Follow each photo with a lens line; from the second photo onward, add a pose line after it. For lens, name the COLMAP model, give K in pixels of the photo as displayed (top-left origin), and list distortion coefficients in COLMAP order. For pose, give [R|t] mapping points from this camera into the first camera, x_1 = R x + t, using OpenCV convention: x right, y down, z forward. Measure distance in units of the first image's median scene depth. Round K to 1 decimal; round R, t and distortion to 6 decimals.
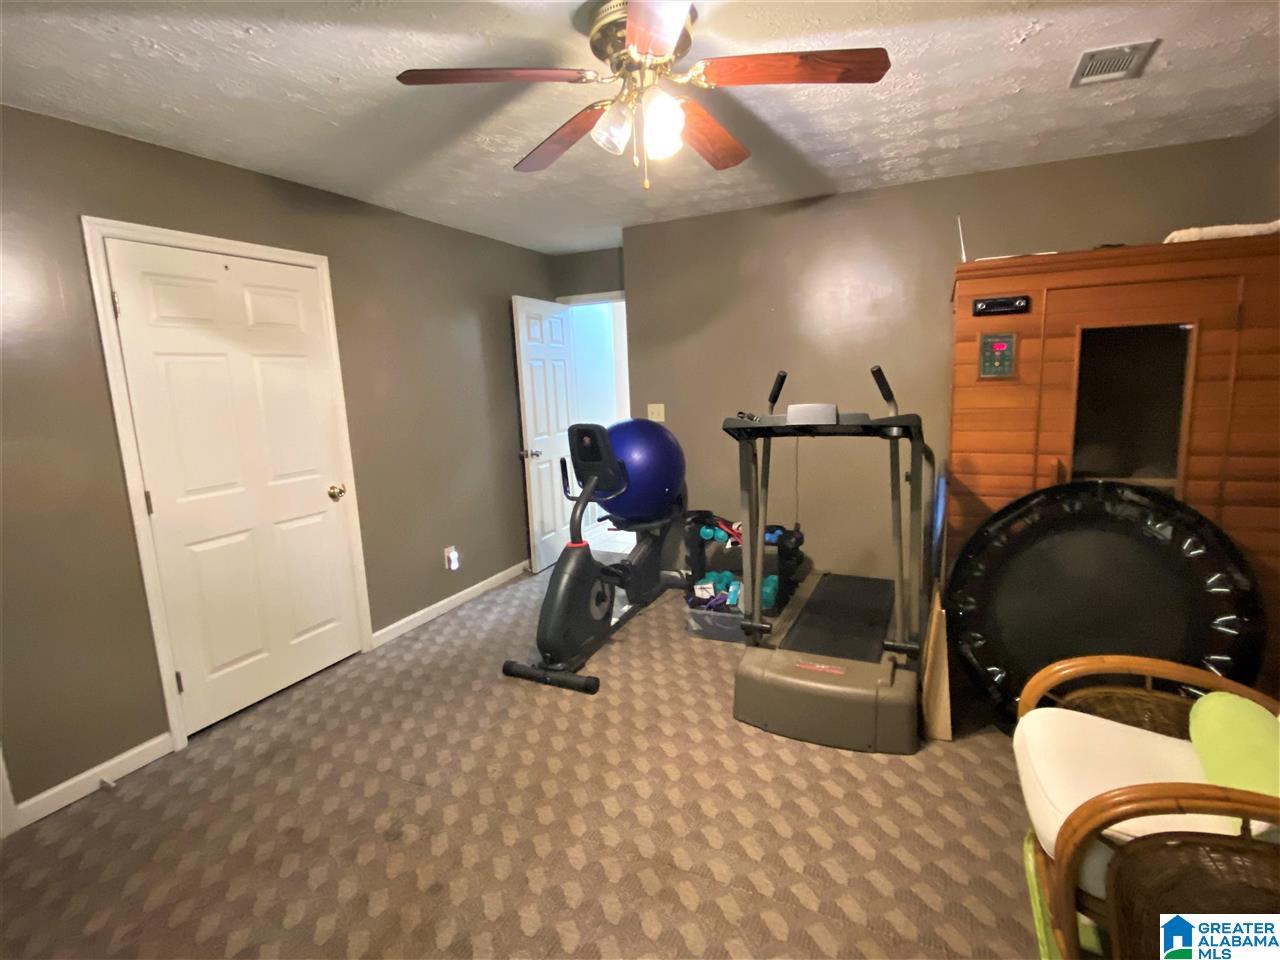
lens RADIAL K [[643.4, 0, 642.4], [0, 643.4, 477.5], [0, 0, 1]] dist [0.003862, -0.000823]
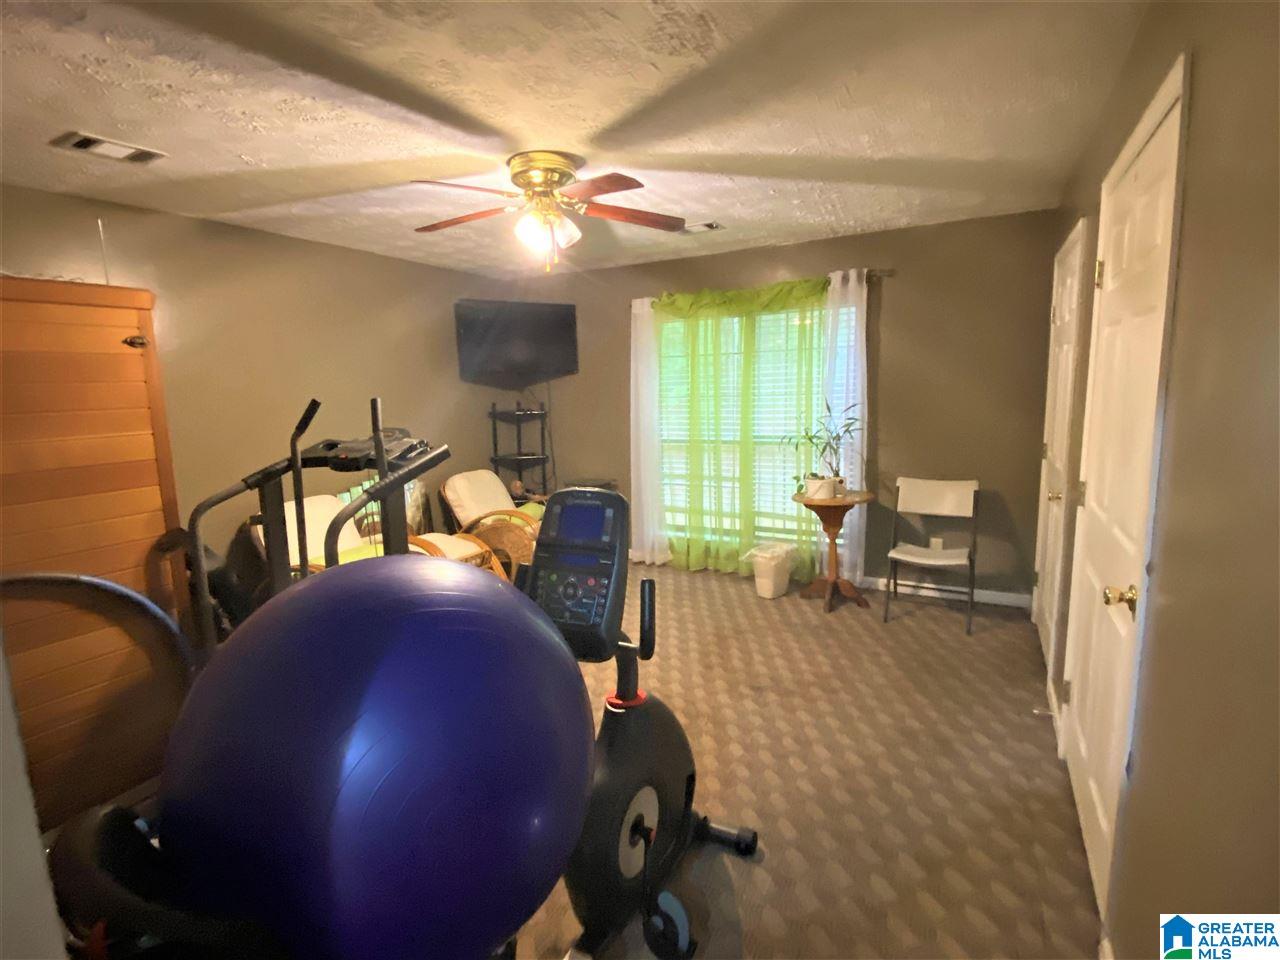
lens RADIAL K [[643.4, 0, 641.4], [0, 643.4, 475.8], [0, 0, 1]] dist [0.003862, -0.000823]
pose [[-0.996822, 0.059112, 0.053397, -0.225432], [0.072938, 0.946780, 0.313507, -0.367250], [-0.032023, 0.316406, -0.948083, 2.164001]]
